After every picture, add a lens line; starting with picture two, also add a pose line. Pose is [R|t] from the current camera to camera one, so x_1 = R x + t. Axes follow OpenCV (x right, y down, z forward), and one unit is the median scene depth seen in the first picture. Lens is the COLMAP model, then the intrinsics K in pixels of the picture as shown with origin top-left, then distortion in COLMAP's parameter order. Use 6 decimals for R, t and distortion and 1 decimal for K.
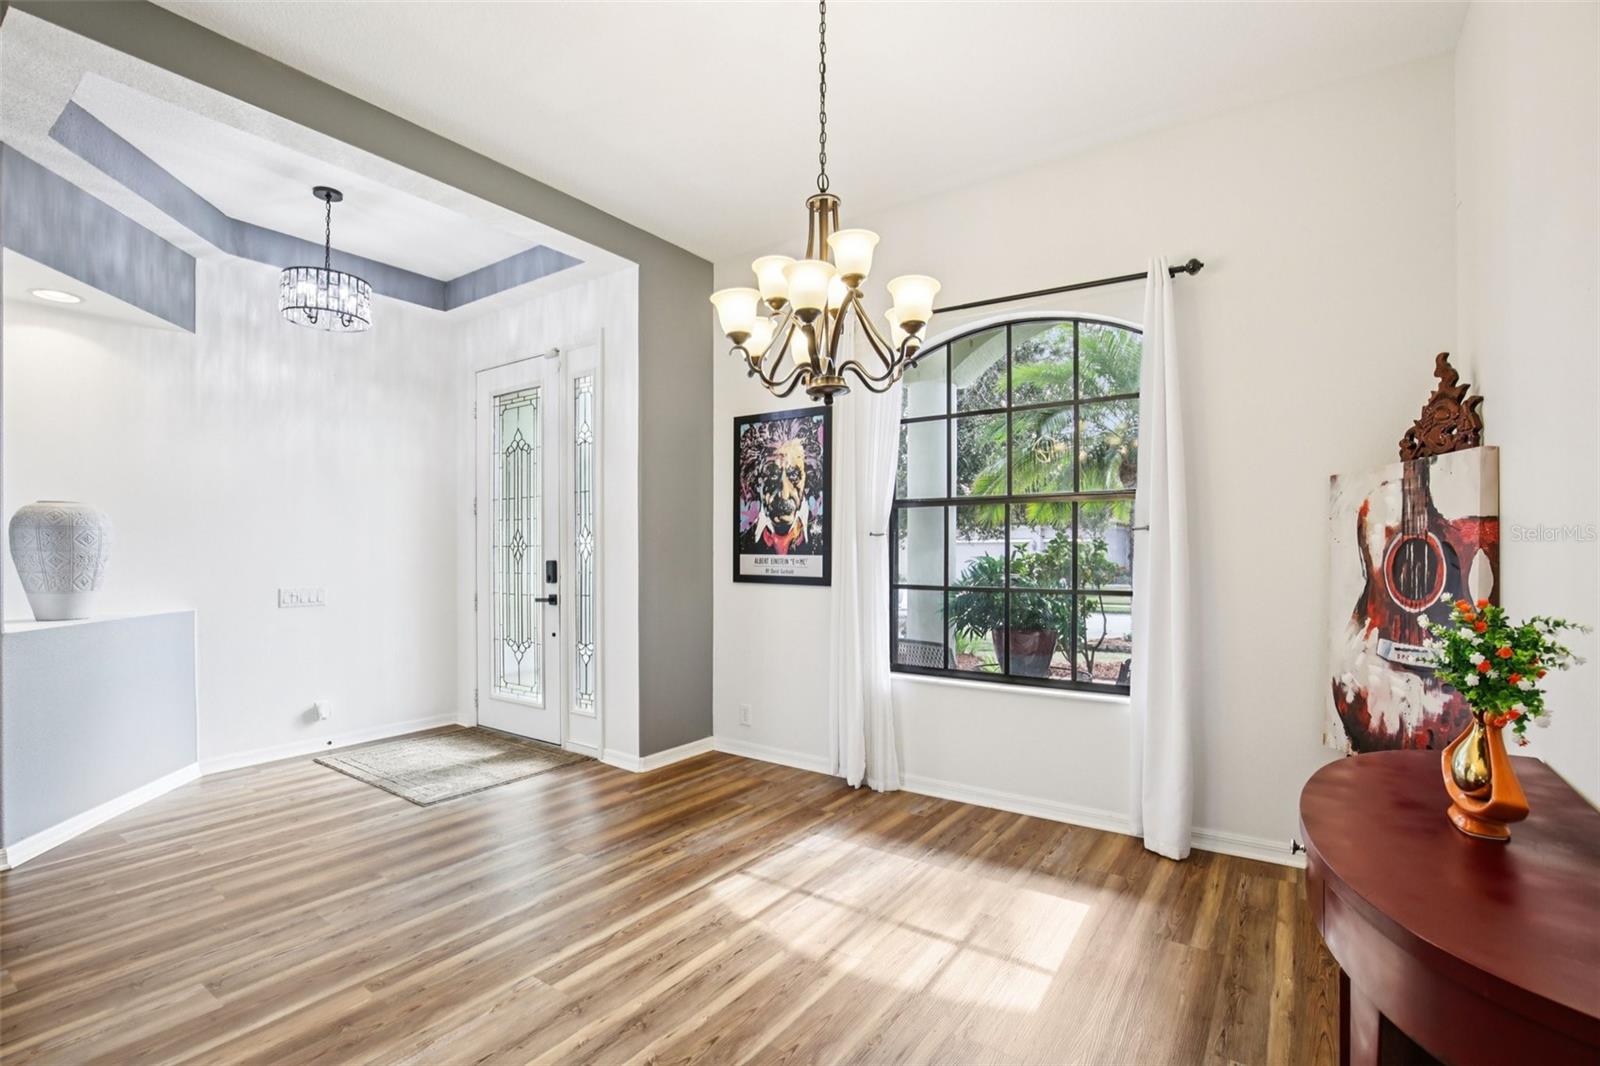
lens RADIAL K [[730.2, 0, 795.3], [0, 730.2, 550.1], [0, 0, 1]] dist [-0.039669, 0.008976]
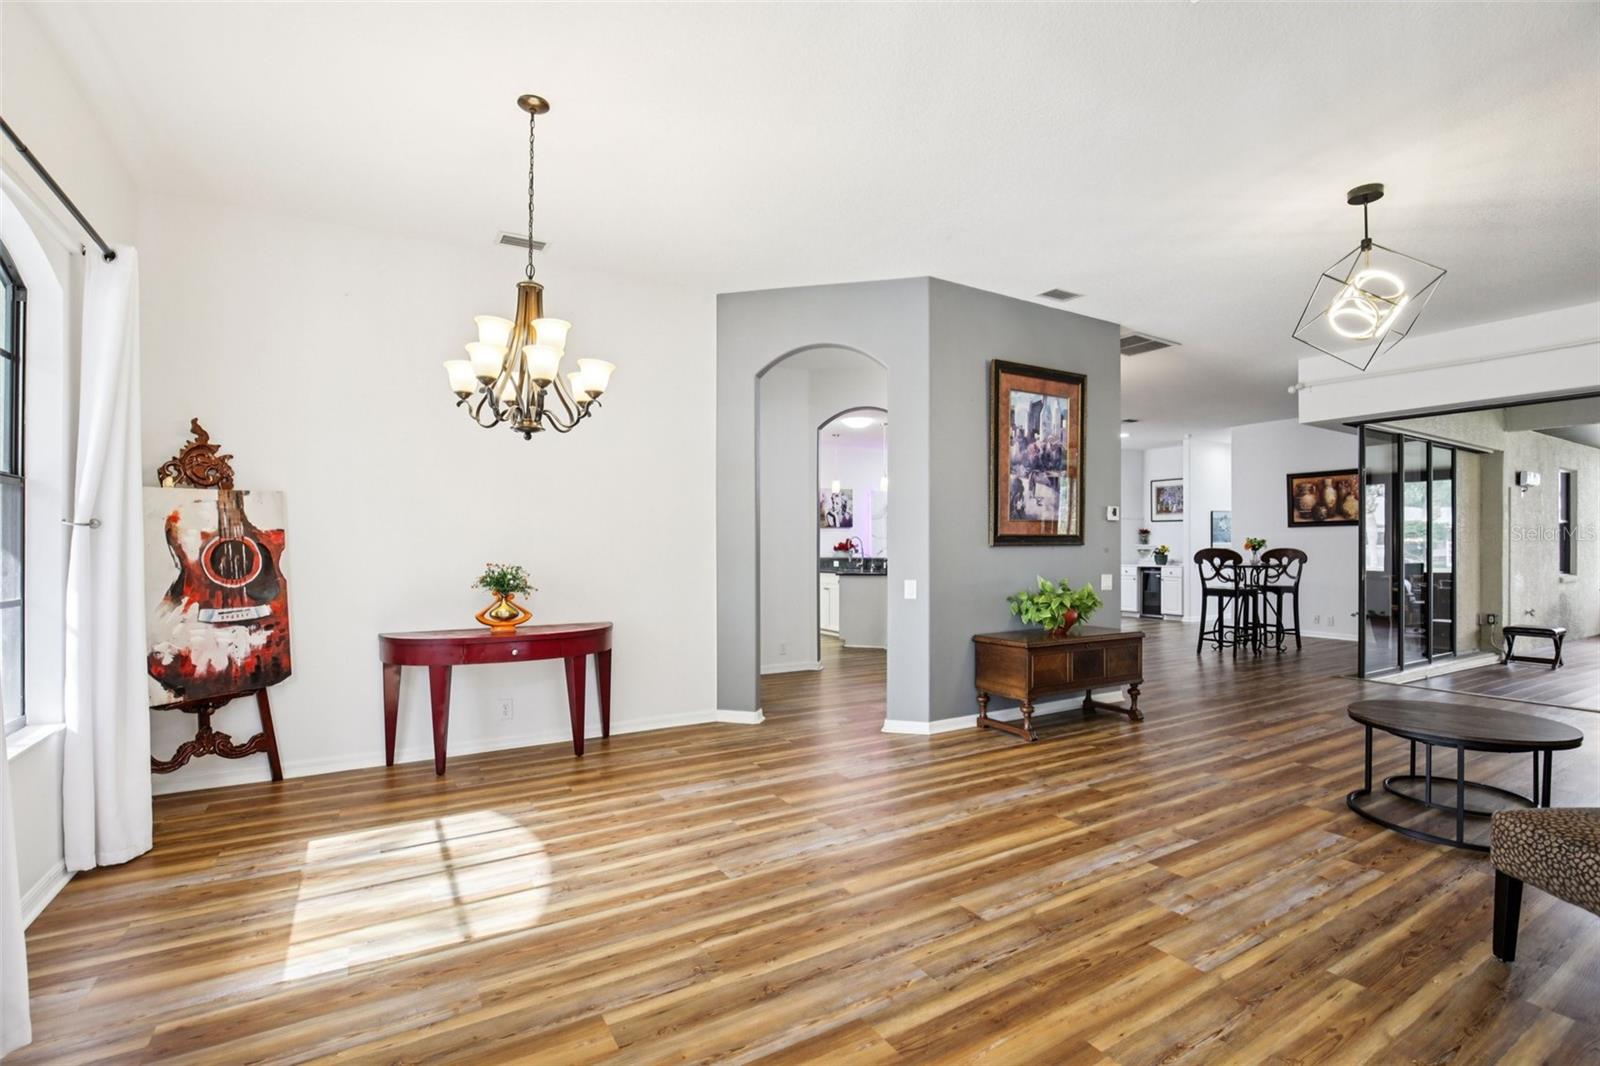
lens RADIAL K [[730.2, 0, 795.3], [0, 730.2, 550.1], [0, 0, 1]] dist [-0.039669, 0.008976]
pose [[-0.912966, -0.001709, 0.408033, -0.874596], [0.000618, 0.999984, 0.005571, -0.002966], [-0.408036, 0.005338, -0.912950, 1.862134]]
